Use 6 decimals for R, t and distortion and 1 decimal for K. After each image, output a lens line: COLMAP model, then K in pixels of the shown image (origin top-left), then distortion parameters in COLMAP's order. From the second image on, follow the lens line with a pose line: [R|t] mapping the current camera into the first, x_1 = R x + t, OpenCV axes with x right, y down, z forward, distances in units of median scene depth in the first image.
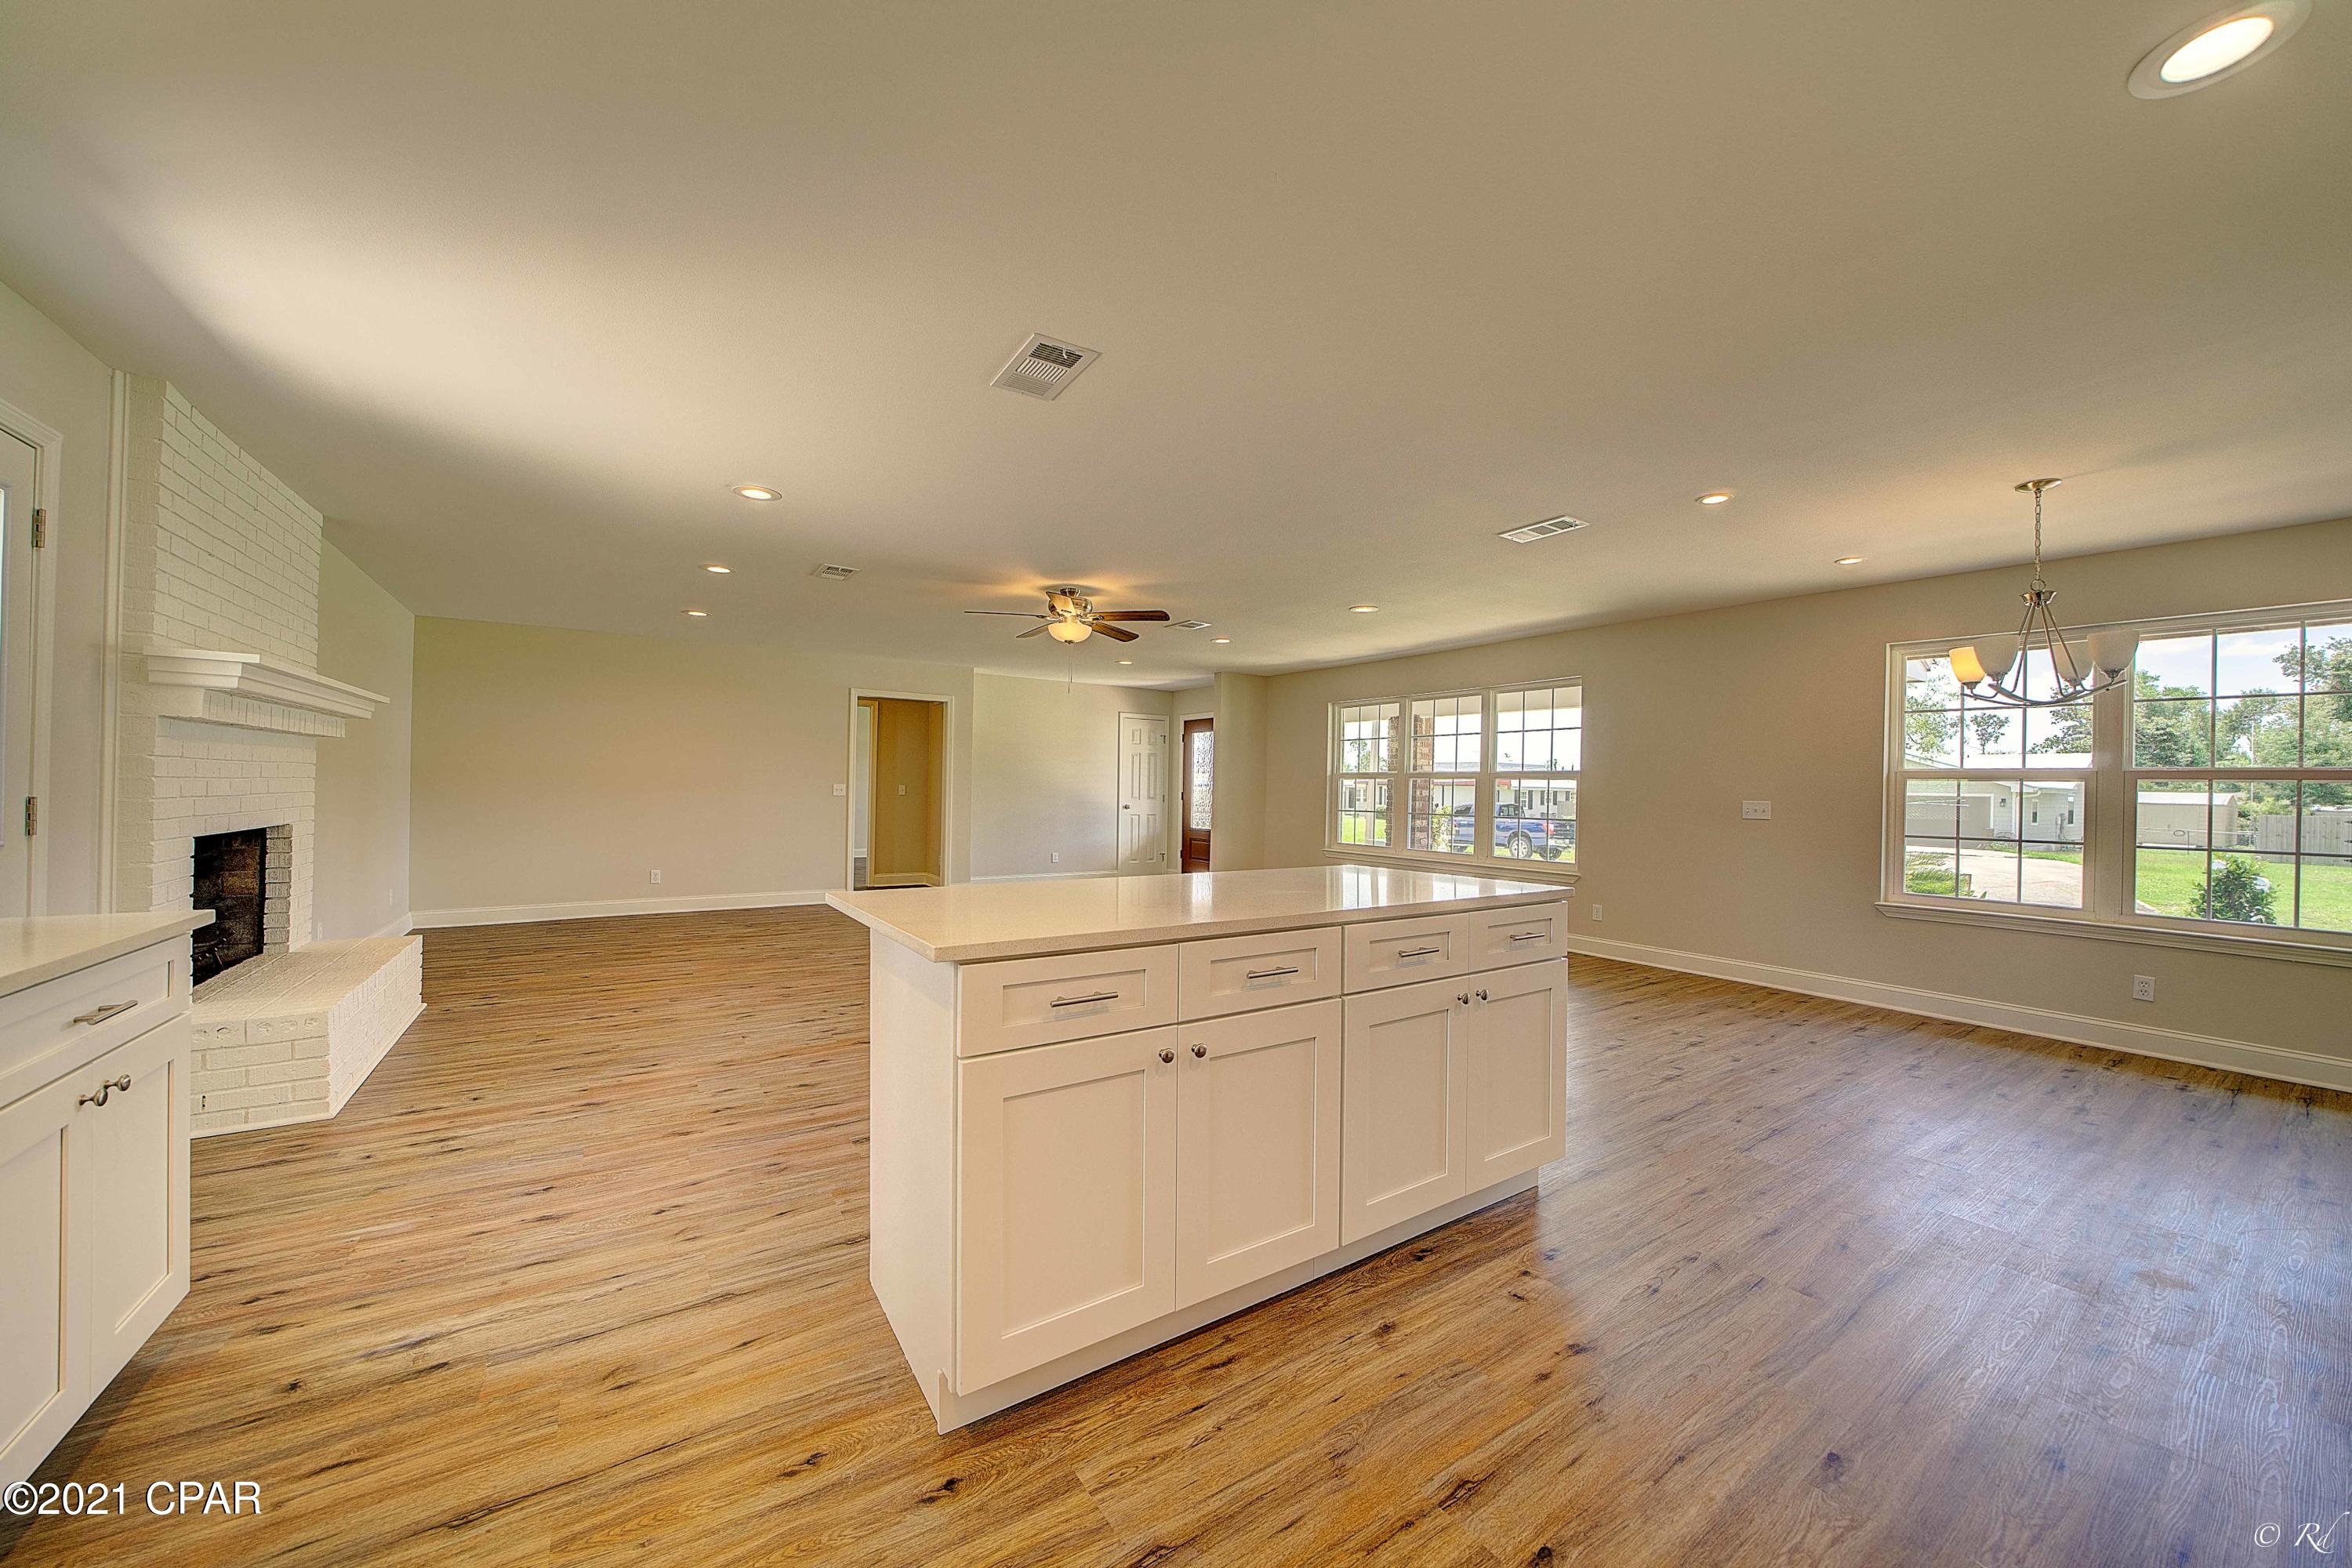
lens RADIAL K [[838.3, 0, 1176.0], [0, 838.3, 784.0], [0, 0, 1]] dist [-0.018349, -0.000097]
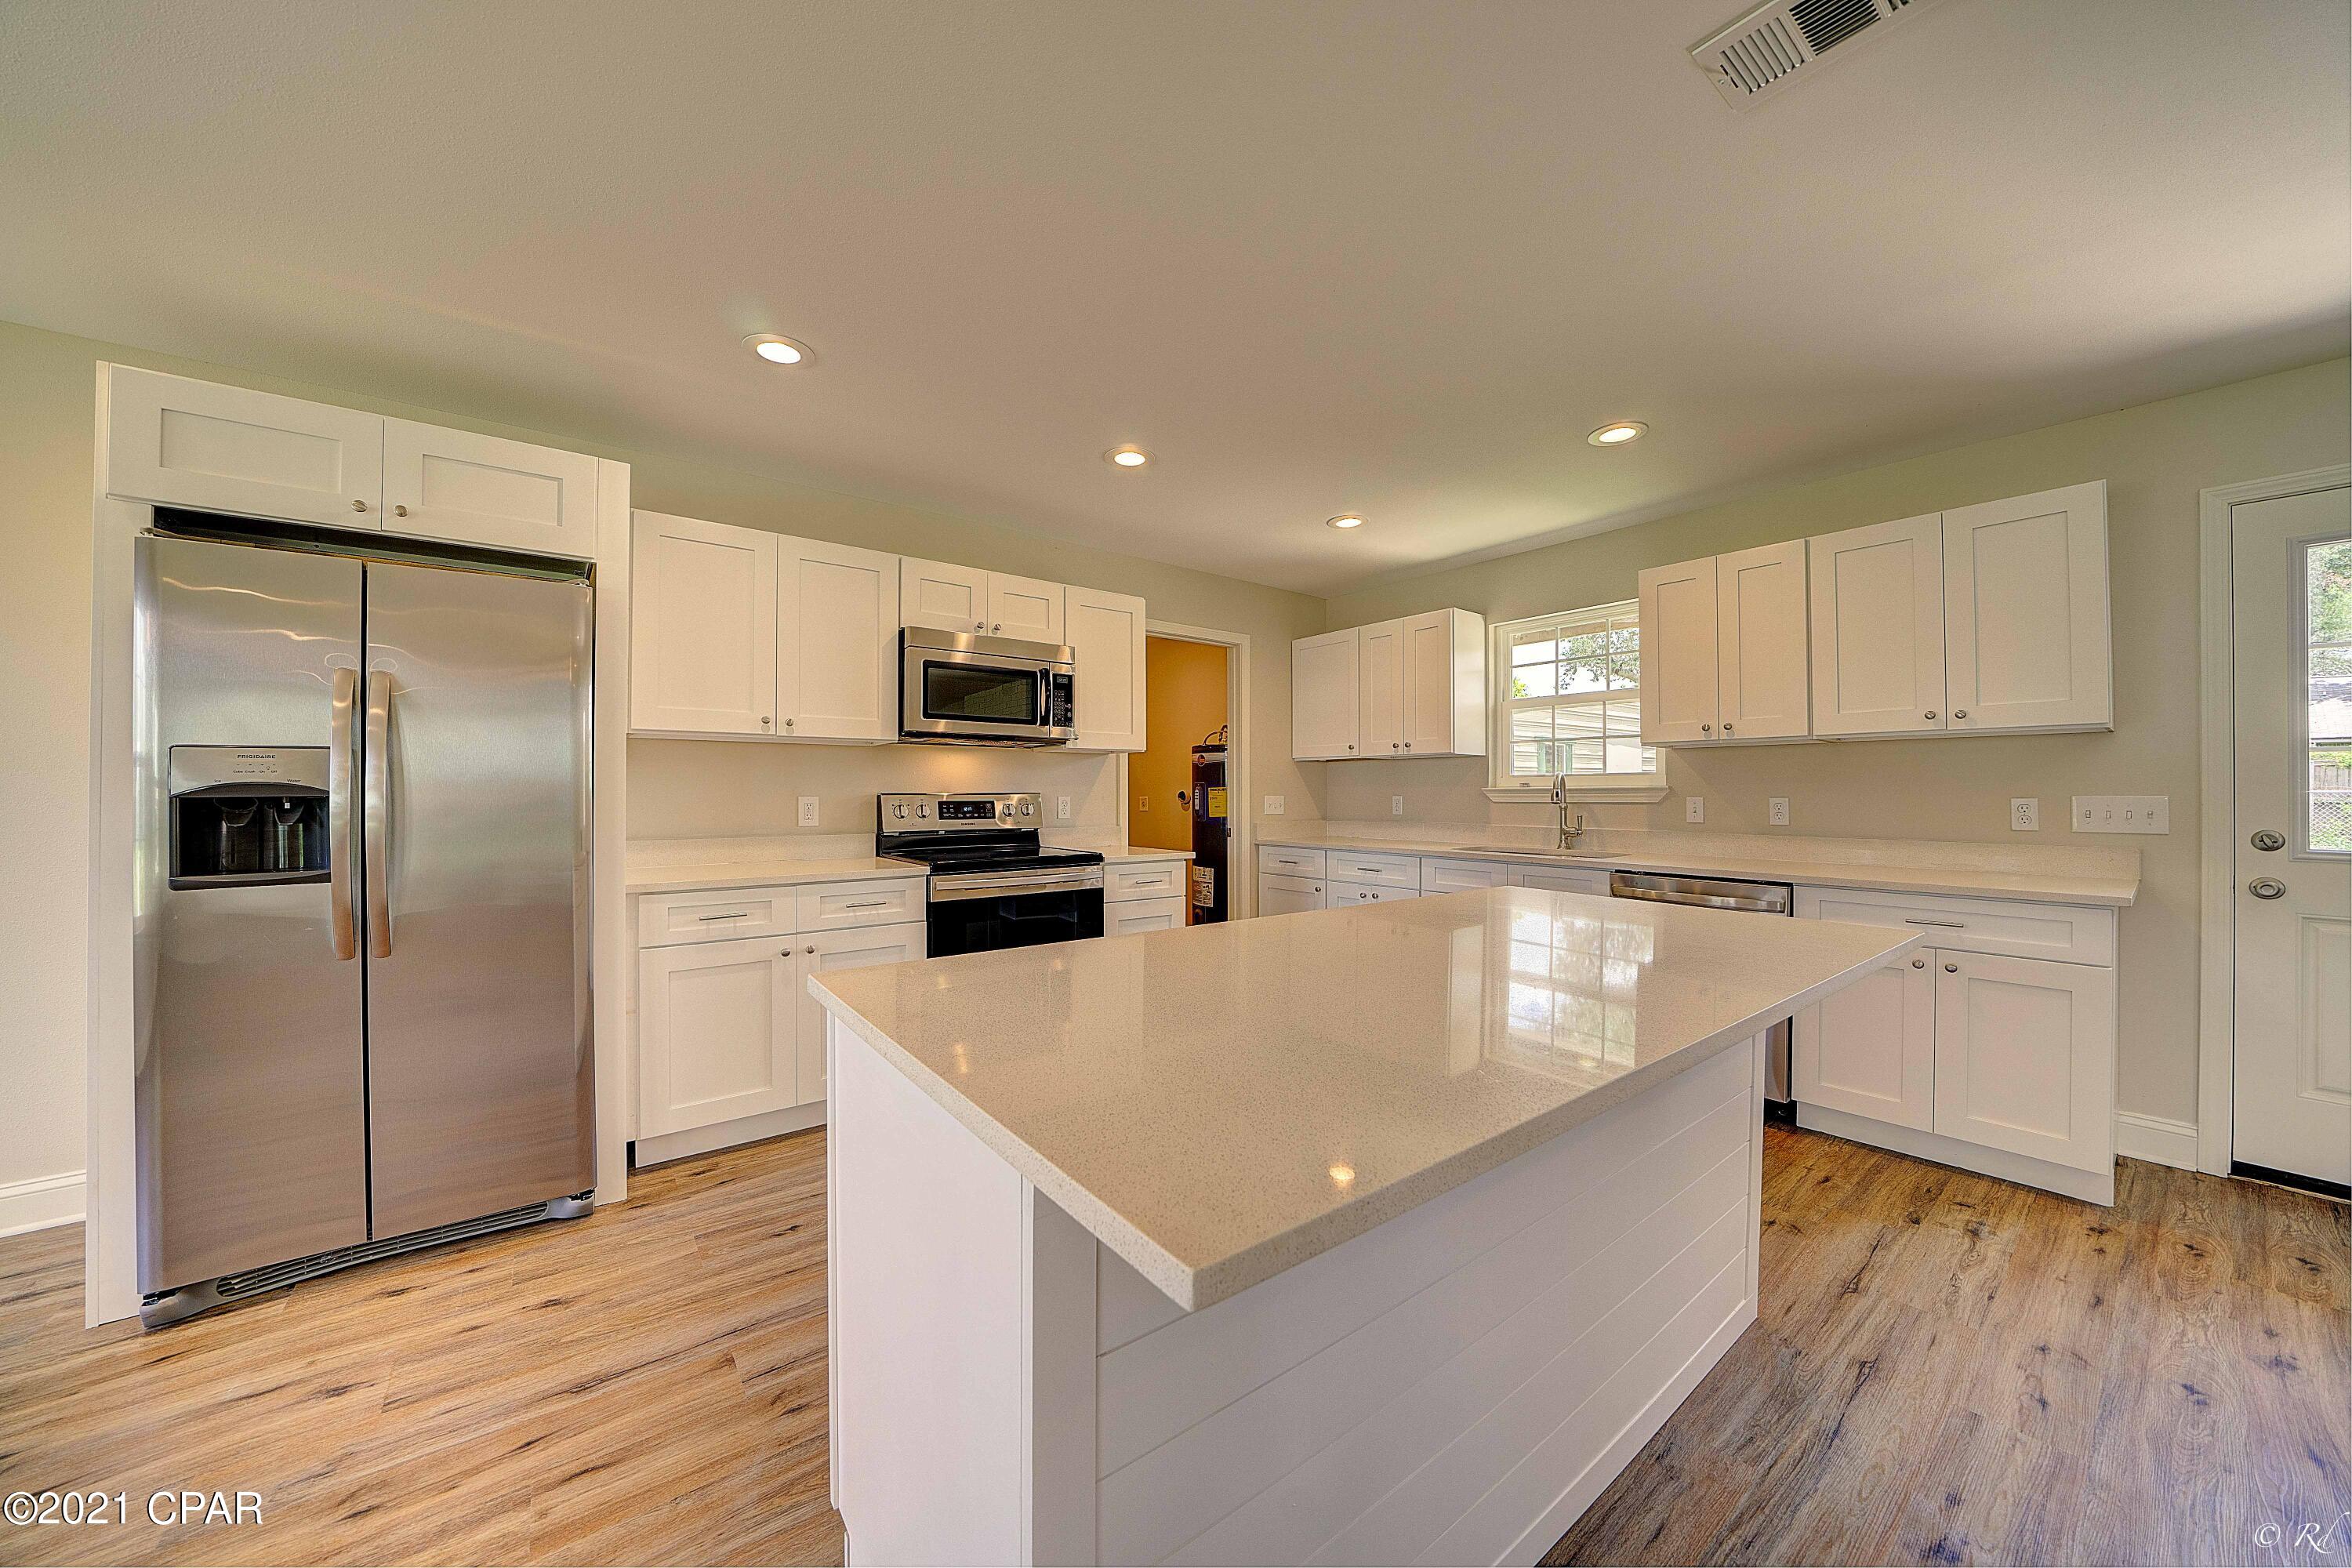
lens RADIAL K [[812.6, 0, 1173.4], [0, 812.6, 787.7], [0, 0, 1]] dist [-0.025963, 0.002627]
pose [[-0.997563, -0.021701, -0.066316, 0.212263], [-0.021326, 0.999752, -0.006359, 0.012906], [0.066437, -0.004929, -0.997778, 1.098124]]
